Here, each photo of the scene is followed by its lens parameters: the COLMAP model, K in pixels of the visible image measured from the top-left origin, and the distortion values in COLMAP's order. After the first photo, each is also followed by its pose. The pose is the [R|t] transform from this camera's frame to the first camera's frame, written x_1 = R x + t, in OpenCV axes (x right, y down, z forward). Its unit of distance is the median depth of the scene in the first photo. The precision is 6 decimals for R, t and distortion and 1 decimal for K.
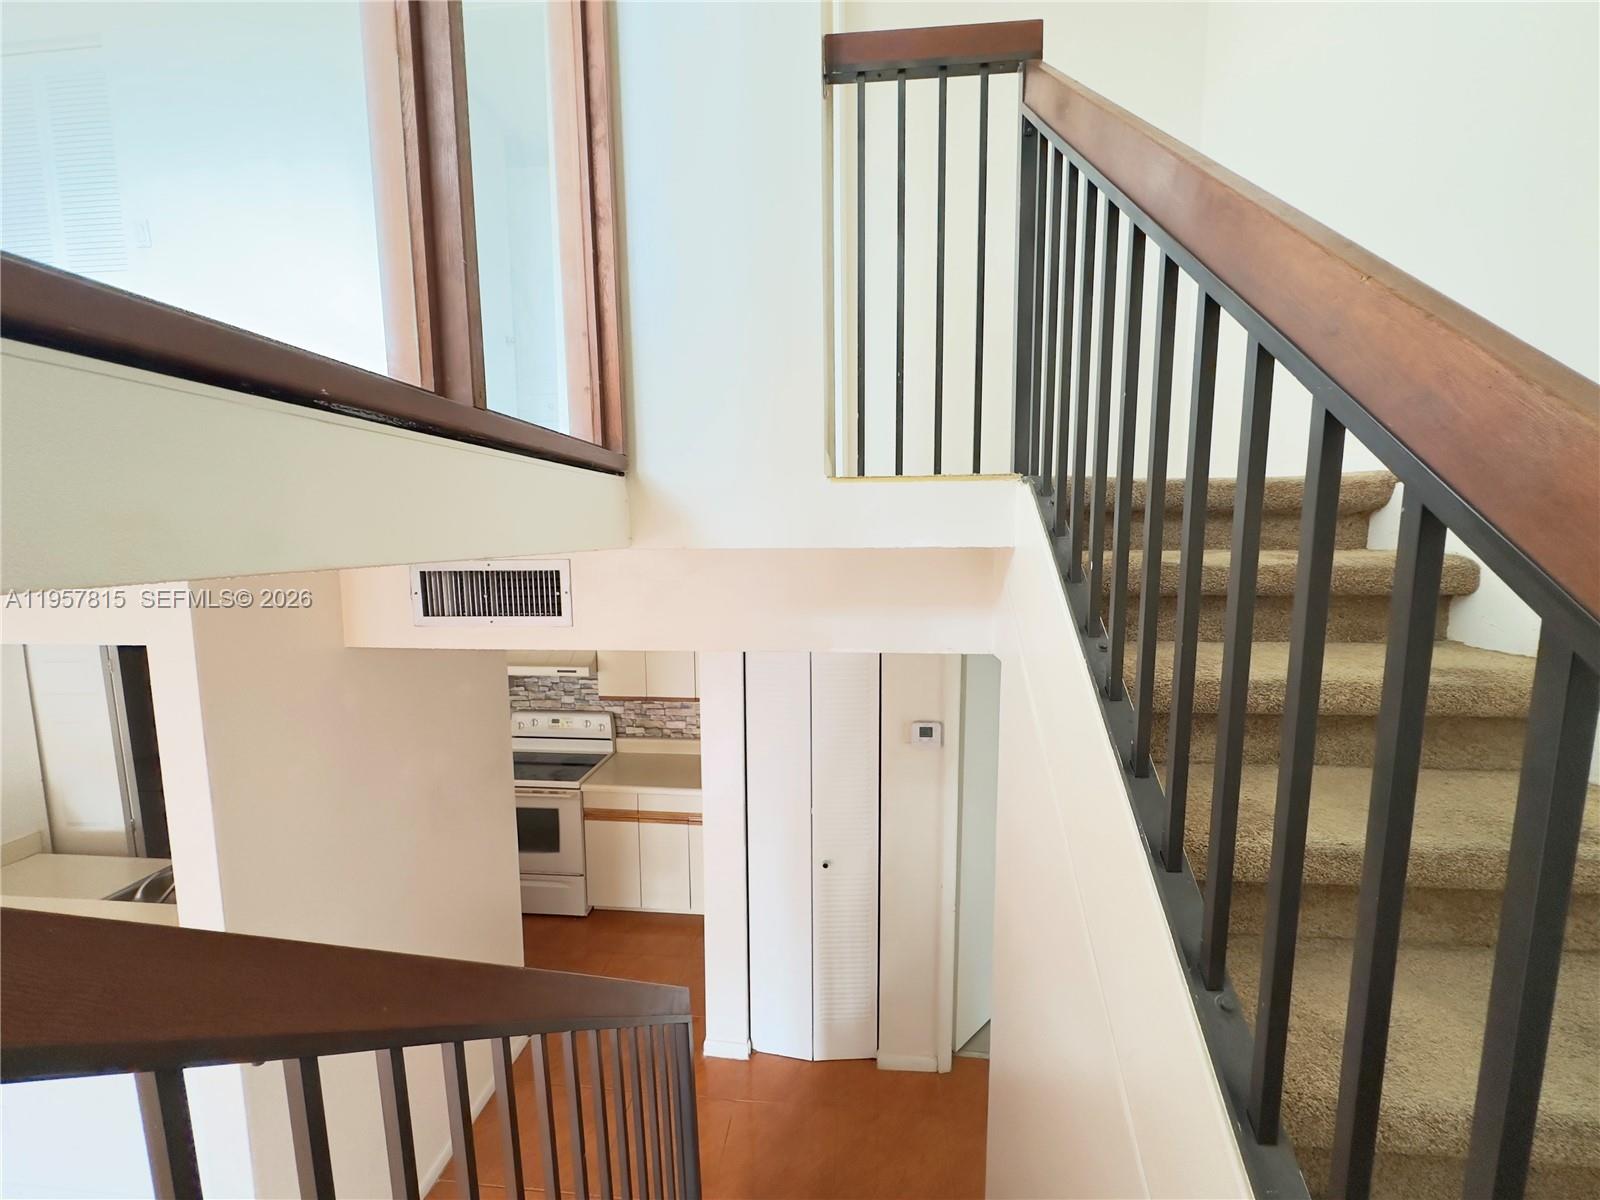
lens RADIAL K [[640.9, 0, 796.4], [0, 640.9, 605.1], [0, 0, 1]] dist [-0.002496, -0.000052]
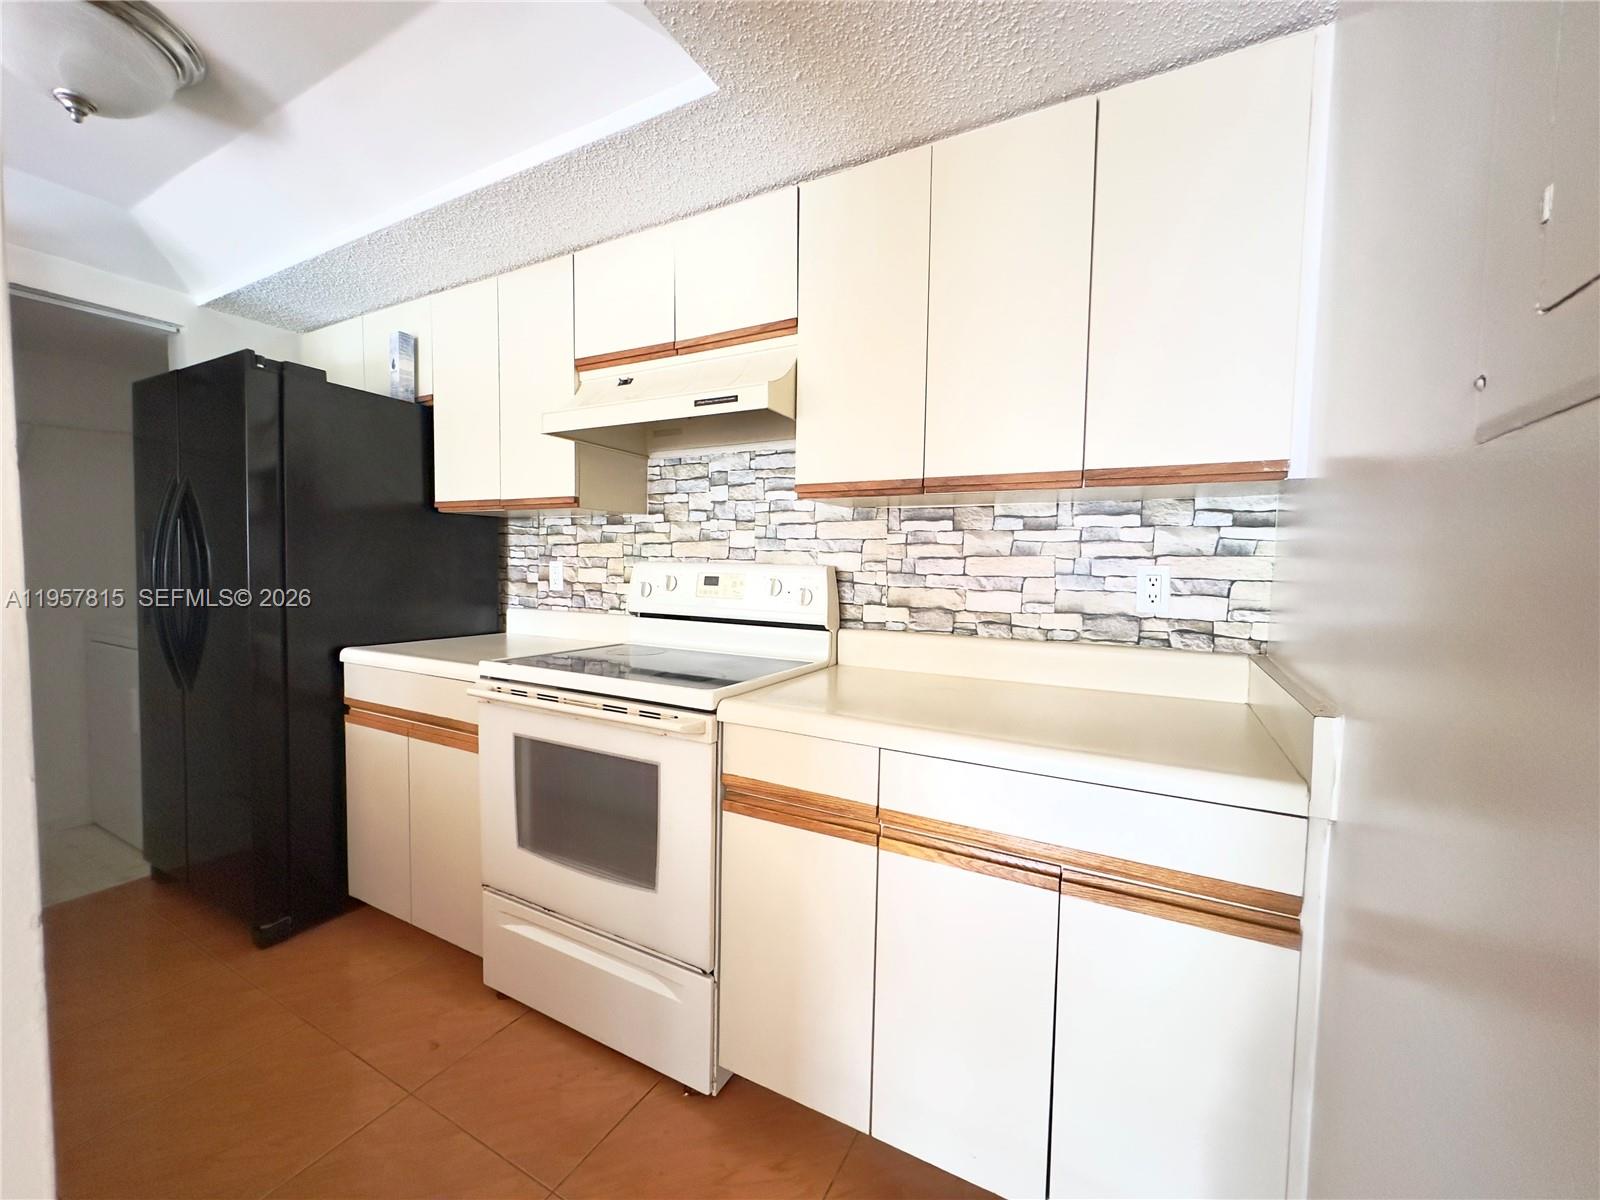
lens RADIAL K [[640.9, 0, 798.8], [0, 640.9, 600.2], [0, 0, 1]] dist [-0.002496, -0.000052]
pose [[0.920403, 0.041217, -0.388793, -0.147690], [-0.066988, 0.996347, -0.052956, 0.212932], [0.385190, 0.074785, 0.919802, 0.615819]]
